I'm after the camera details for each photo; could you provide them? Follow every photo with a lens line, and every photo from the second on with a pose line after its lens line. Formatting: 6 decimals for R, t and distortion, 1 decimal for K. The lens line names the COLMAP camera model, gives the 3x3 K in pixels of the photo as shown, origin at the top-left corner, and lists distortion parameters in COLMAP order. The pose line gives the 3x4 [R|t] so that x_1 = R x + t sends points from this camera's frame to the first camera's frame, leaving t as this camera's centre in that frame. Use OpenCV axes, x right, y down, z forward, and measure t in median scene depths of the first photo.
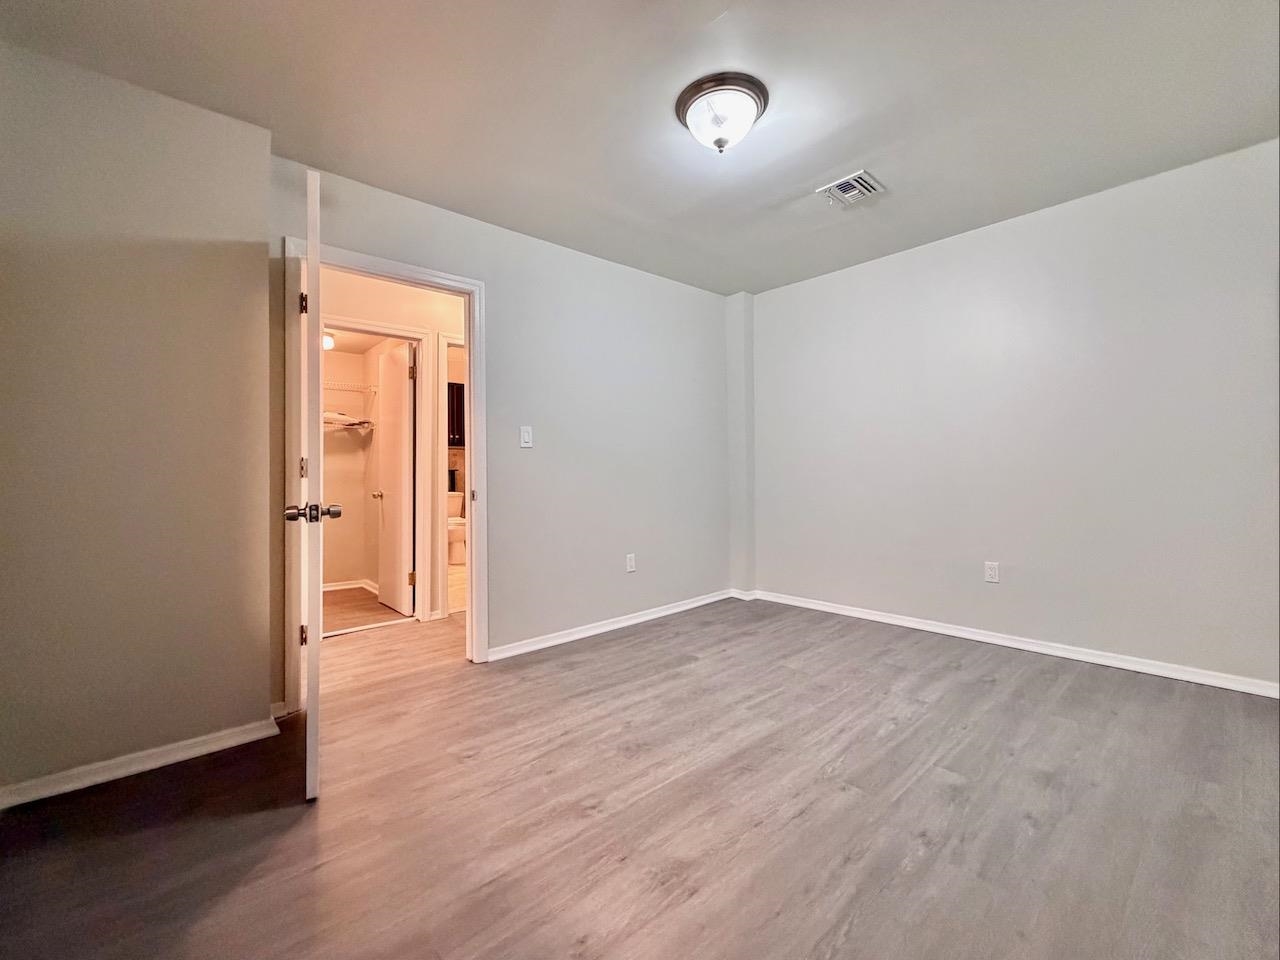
lens RADIAL K [[534.6, 0, 639.1], [0, 534.6, 474.0], [0, 0, 1]] dist [-0.000634, -0.000325]
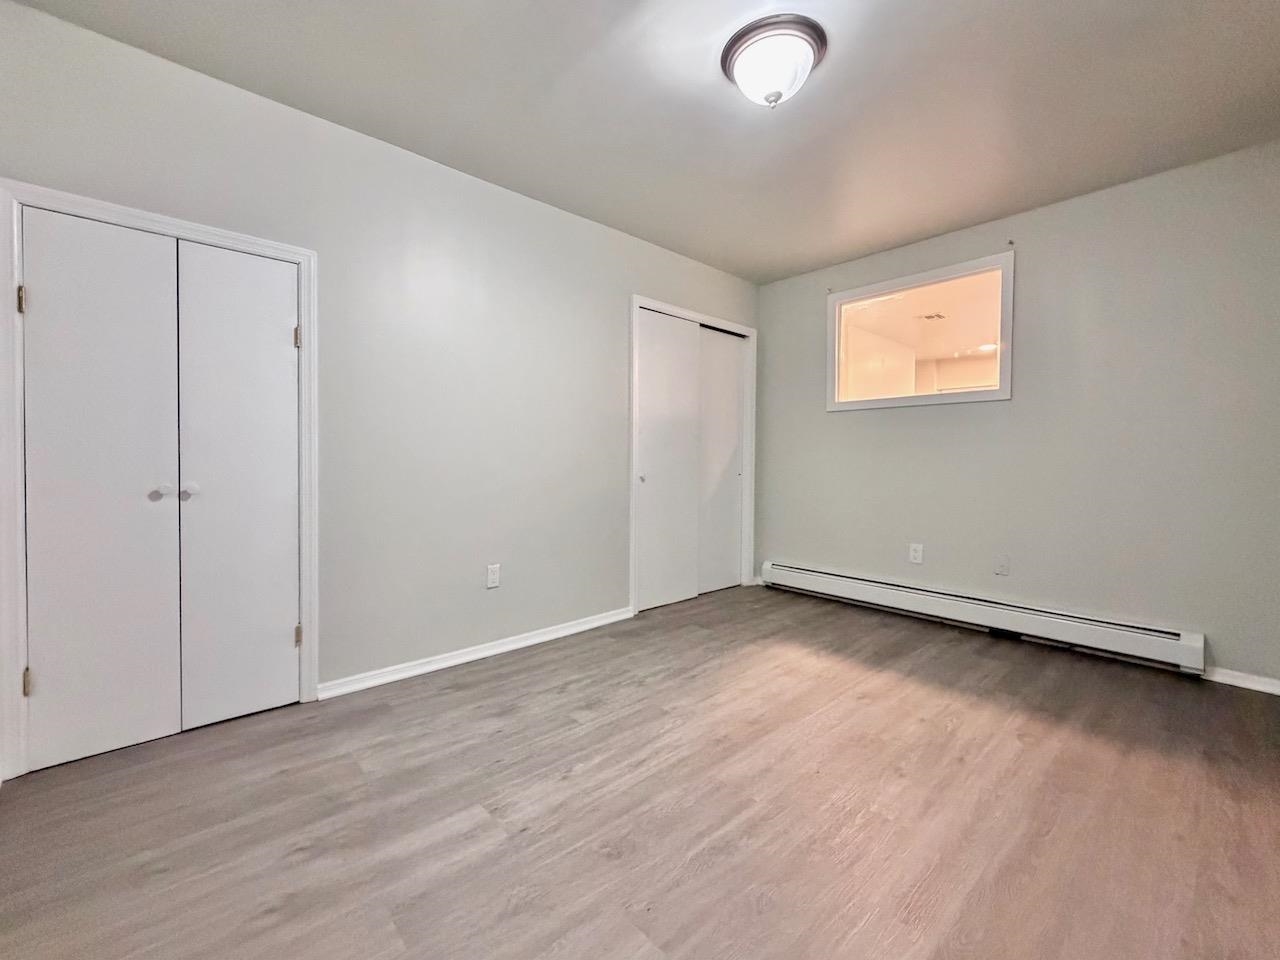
lens RADIAL K [[534.6, 0, 639.1], [0, 534.6, 474.0], [0, 0, 1]] dist [-0.000634, -0.000325]
pose [[-0.999960, 0.008436, -0.003061, 0.350160], [0.008328, 0.999401, 0.033590, -0.010784], [0.003342, 0.033563, -0.999431, 1.691802]]
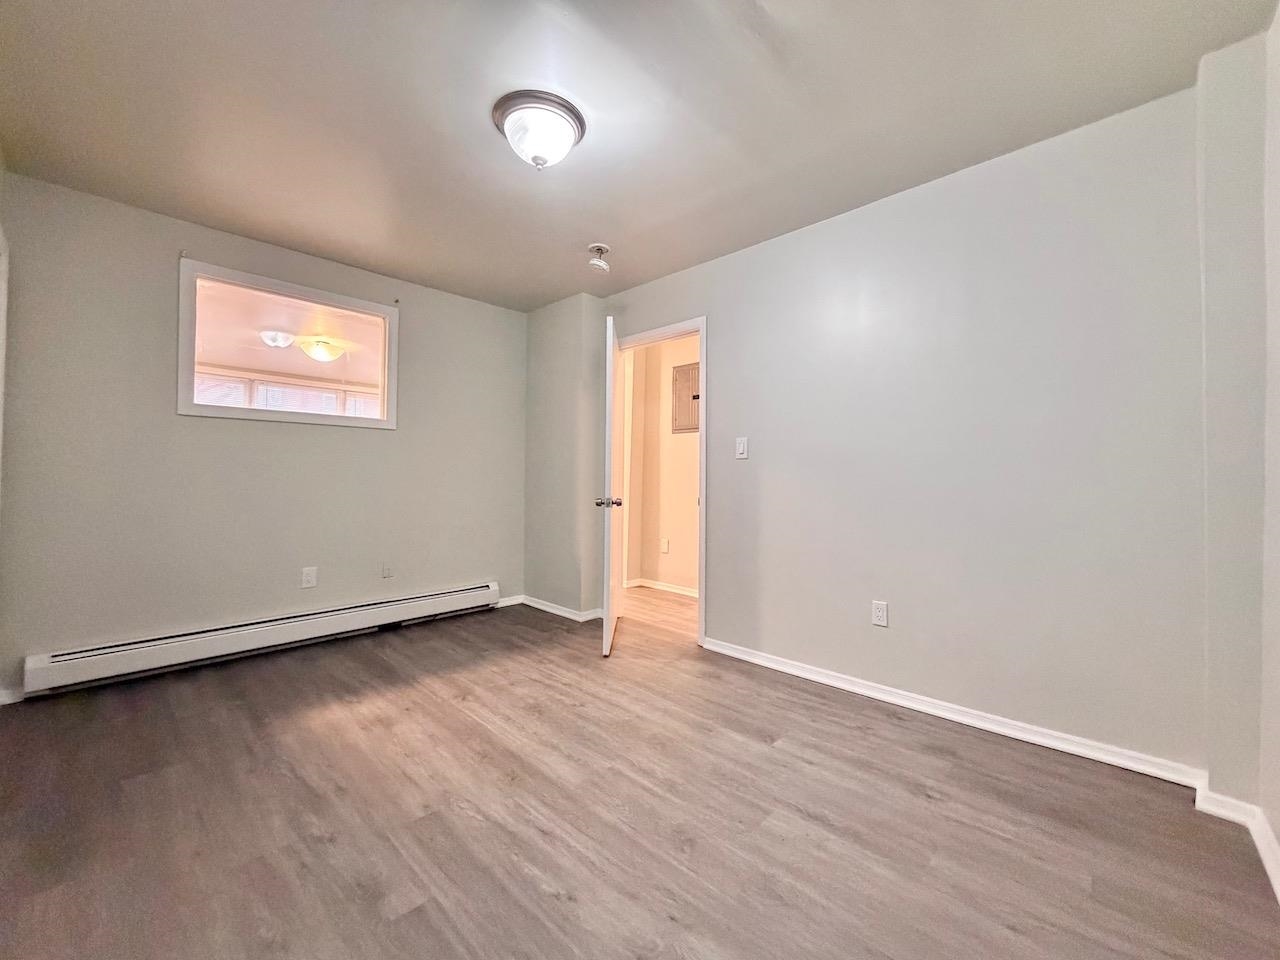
lens RADIAL K [[518.5, 0, 637.6], [0, 518.5, 473.9], [0, 0, 1]] dist [0.000068, 0.000143]
pose [[0.072393, 0.005825, -0.997359, 1.022367], [-0.011906, 0.999917, 0.004976, -0.027138], [0.997305, 0.011515, 0.072457, 0.983519]]
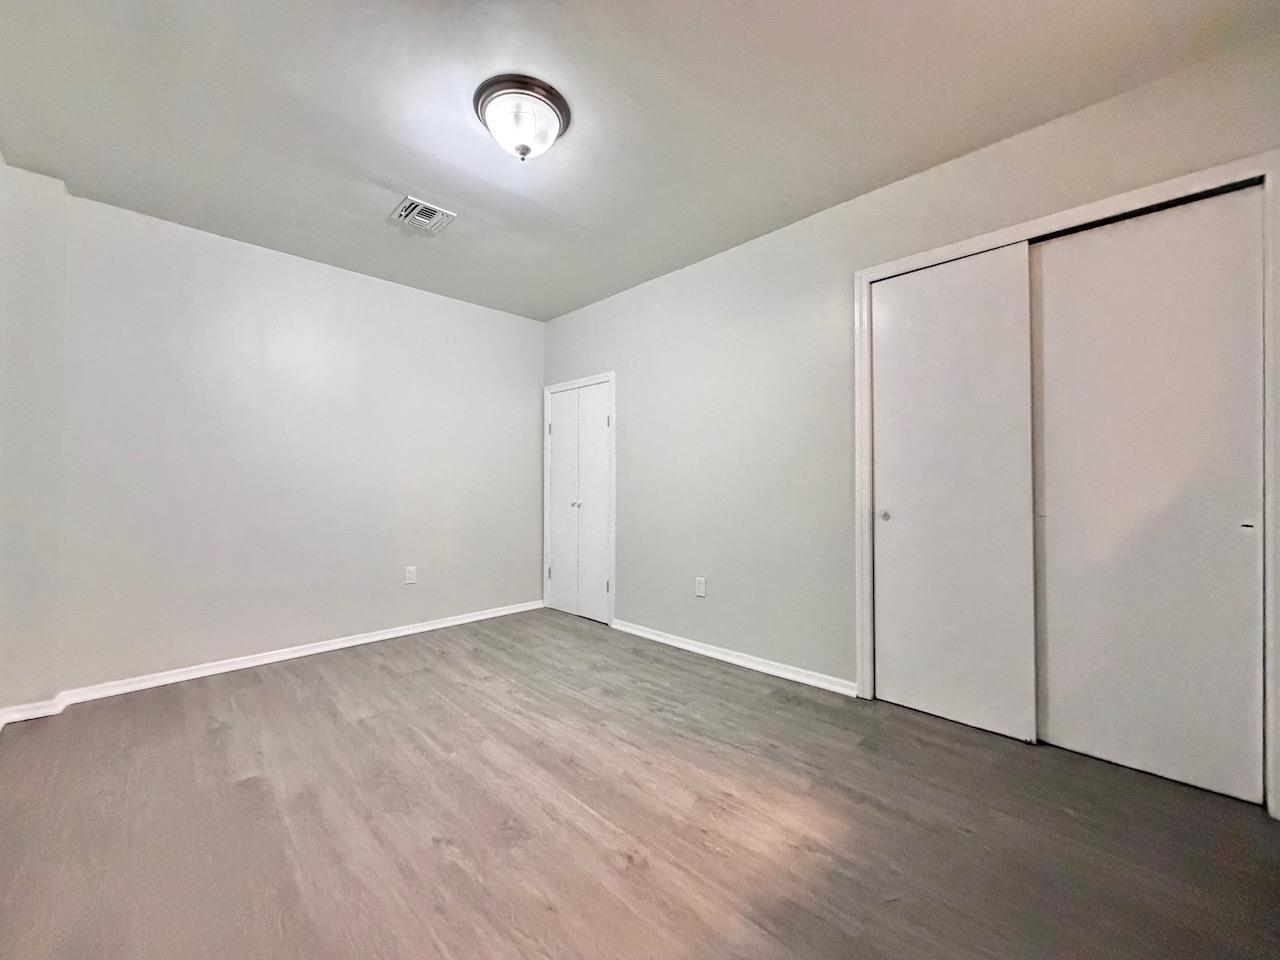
lens RADIAL K [[510.9, 0, 631.8], [0, 510.9, 481.4], [0, 0, 1]] dist [0.000621, 0.000079]
pose [[-0.036070, 0.022996, 0.999085, -0.684645], [0.008152, 0.999709, -0.022716, 0.005516], [-0.999316, 0.007325, -0.036247, 0.727308]]
